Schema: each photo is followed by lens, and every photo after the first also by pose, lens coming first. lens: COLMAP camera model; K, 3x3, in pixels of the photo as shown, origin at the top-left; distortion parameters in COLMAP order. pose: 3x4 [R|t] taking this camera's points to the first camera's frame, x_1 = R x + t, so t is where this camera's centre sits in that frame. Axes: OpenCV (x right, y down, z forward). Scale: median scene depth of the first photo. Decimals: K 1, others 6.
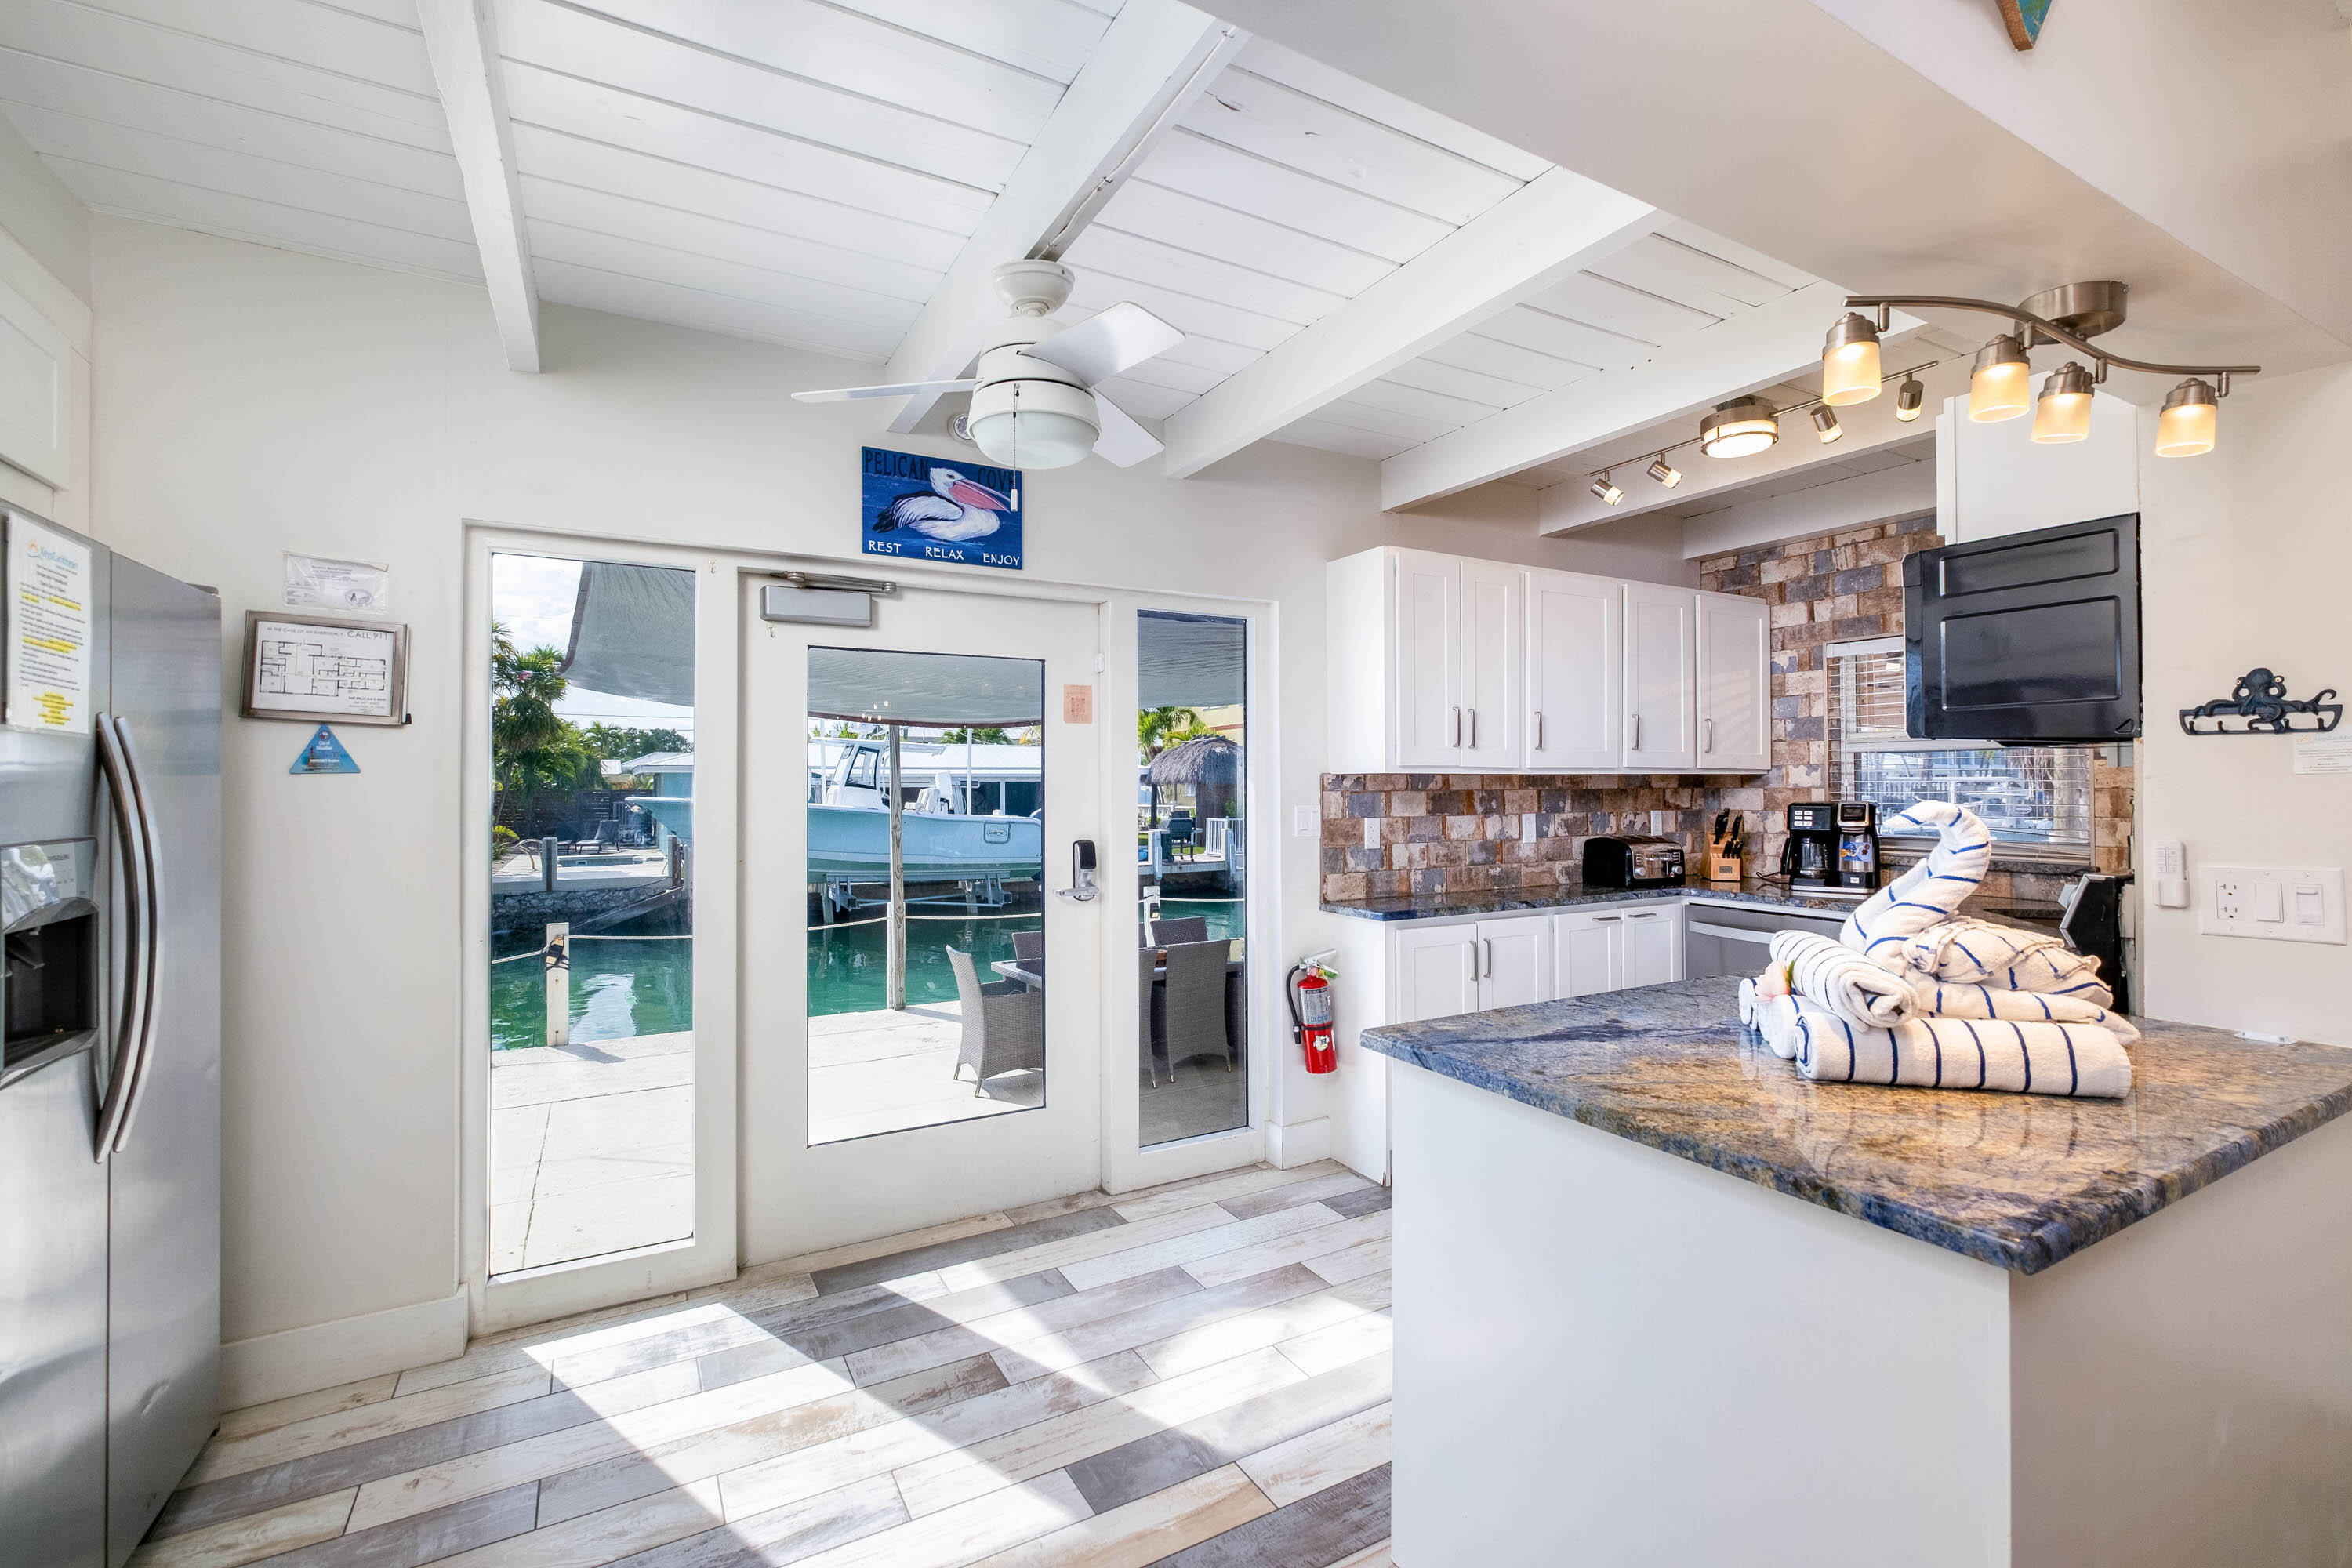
lens RADIAL K [[1005.1, 0, 1176.0], [0, 1005.1, 784.0], [0, 0, 1]] dist [0.000671, 0.000086]
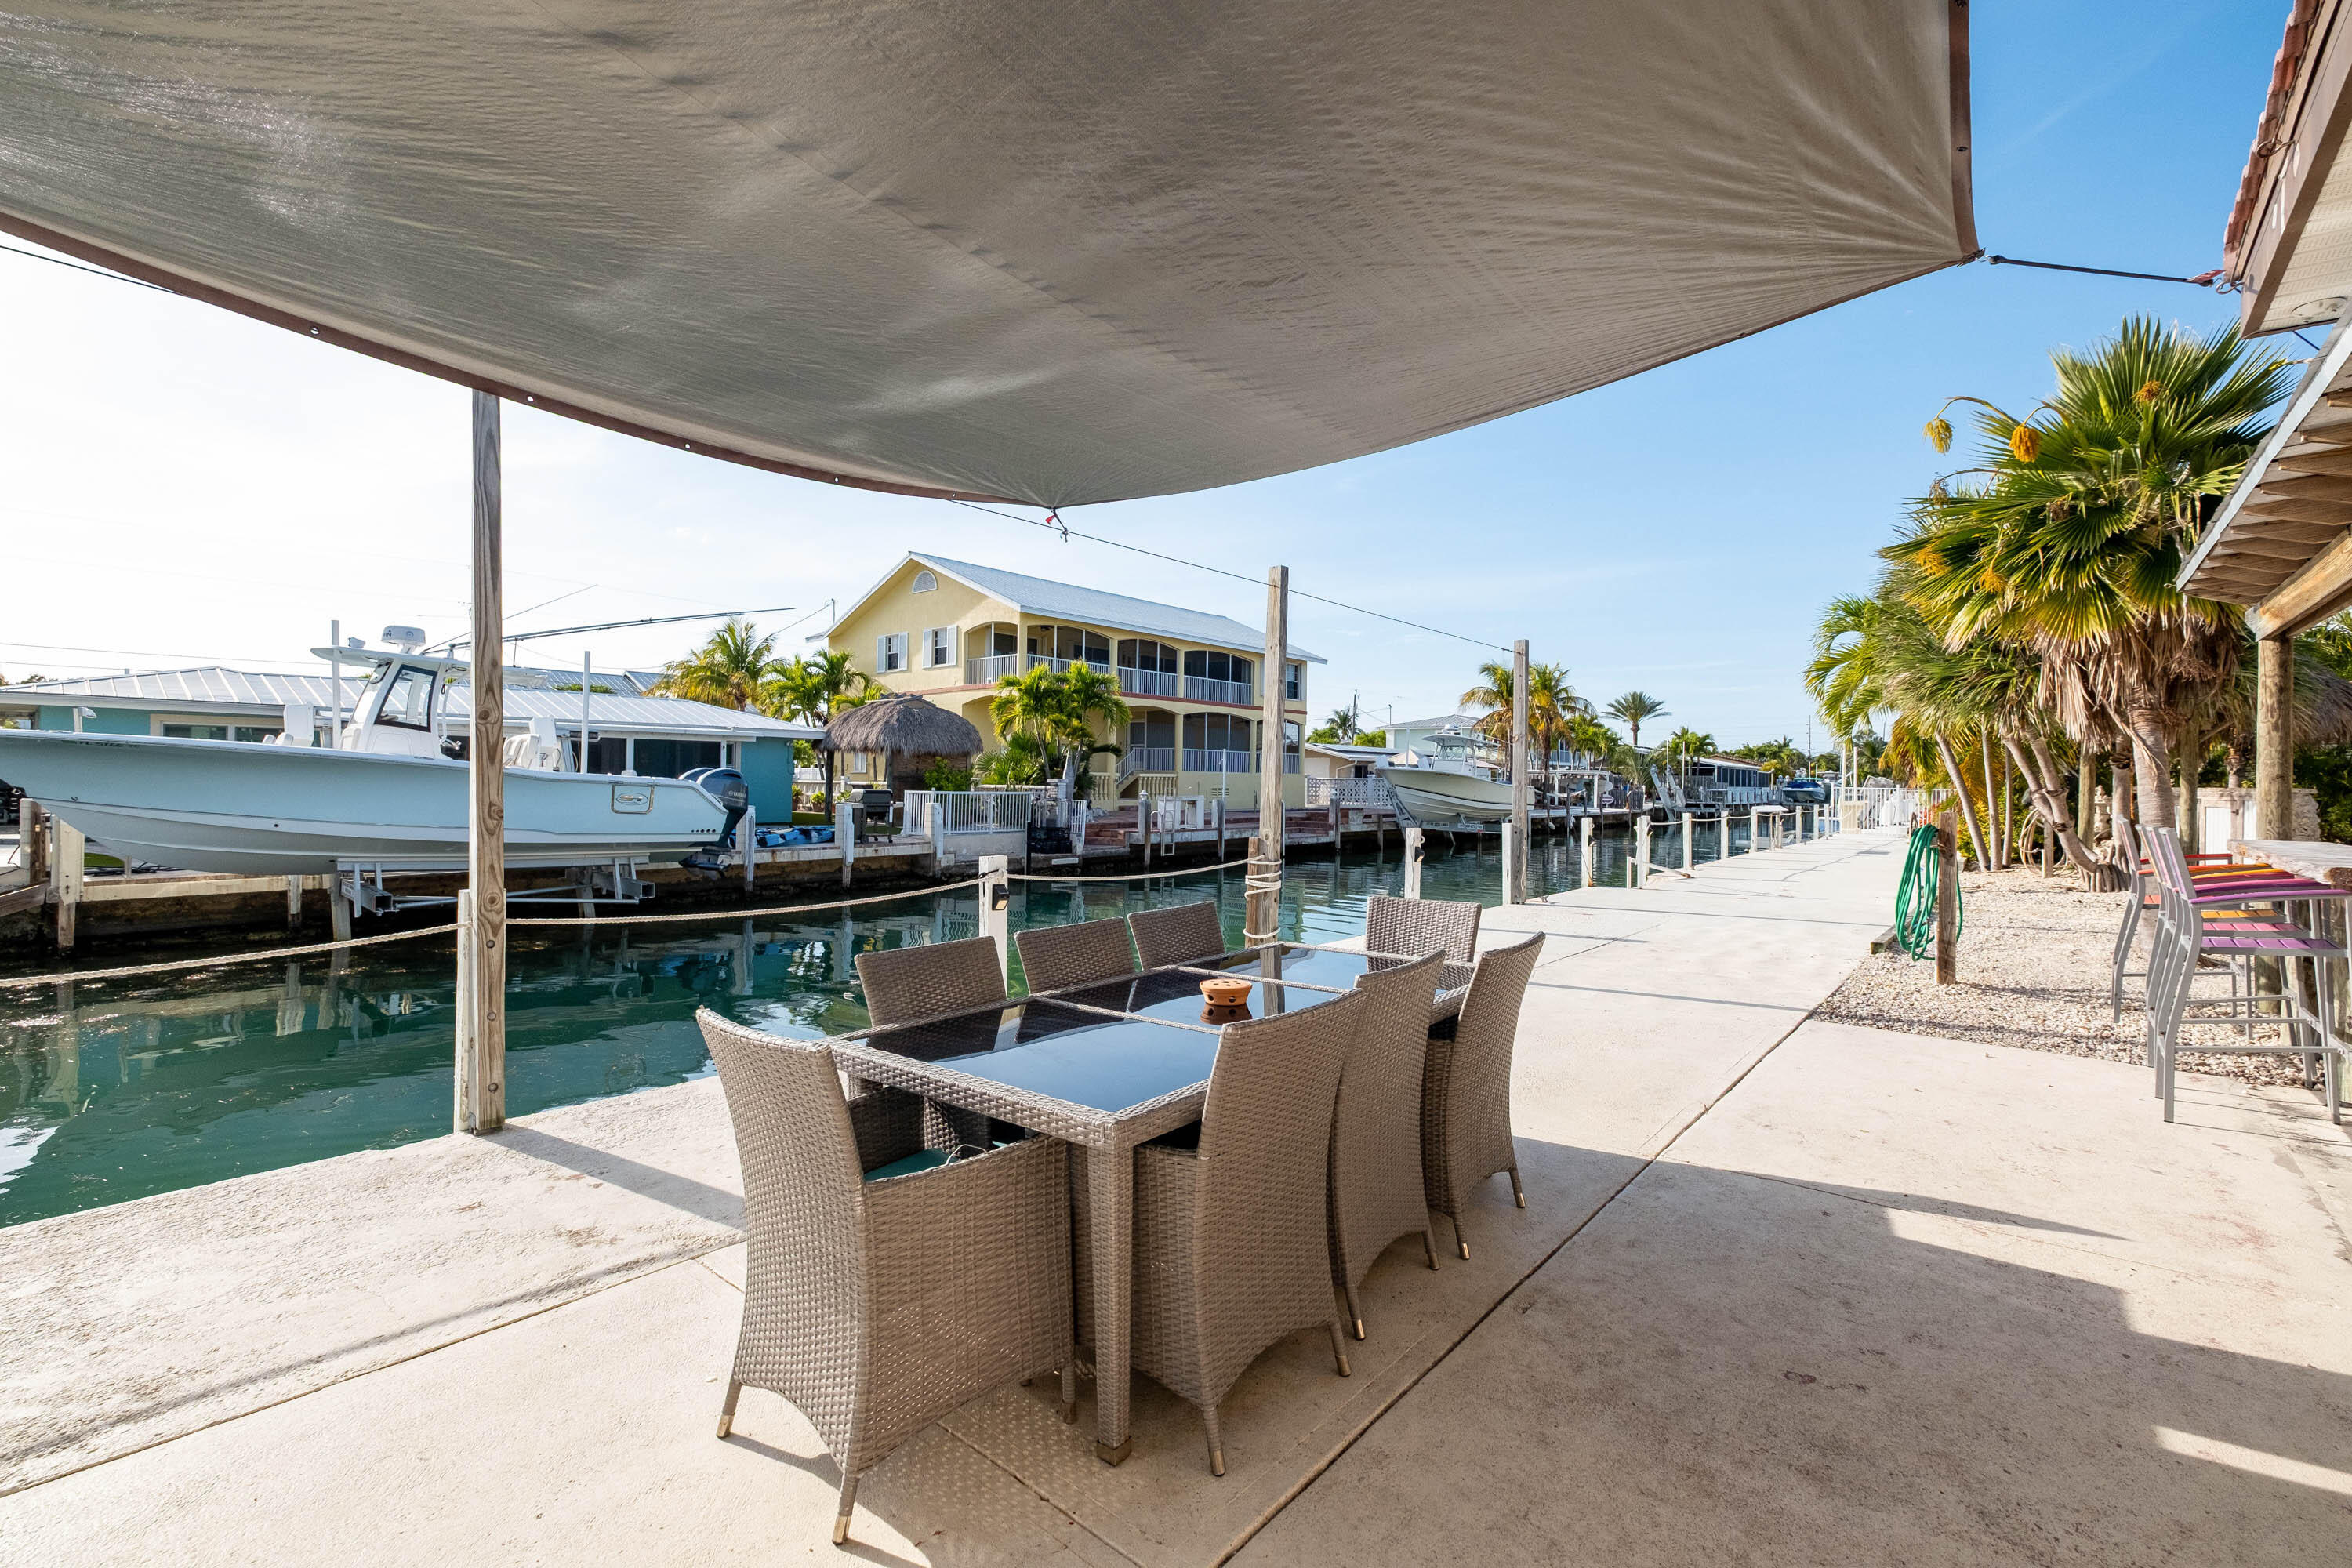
lens RADIAL K [[1005.1, 0, 1176.0], [0, 1005.1, 784.0], [0, 0, 1]] dist [0.000671, 0.000086]
pose [[0.939712, 0.014340, 0.341666, -0.056369], [-0.017621, 0.999824, 0.006500, 0.024751], [-0.341512, -0.012128, 0.939799, 0.189036]]
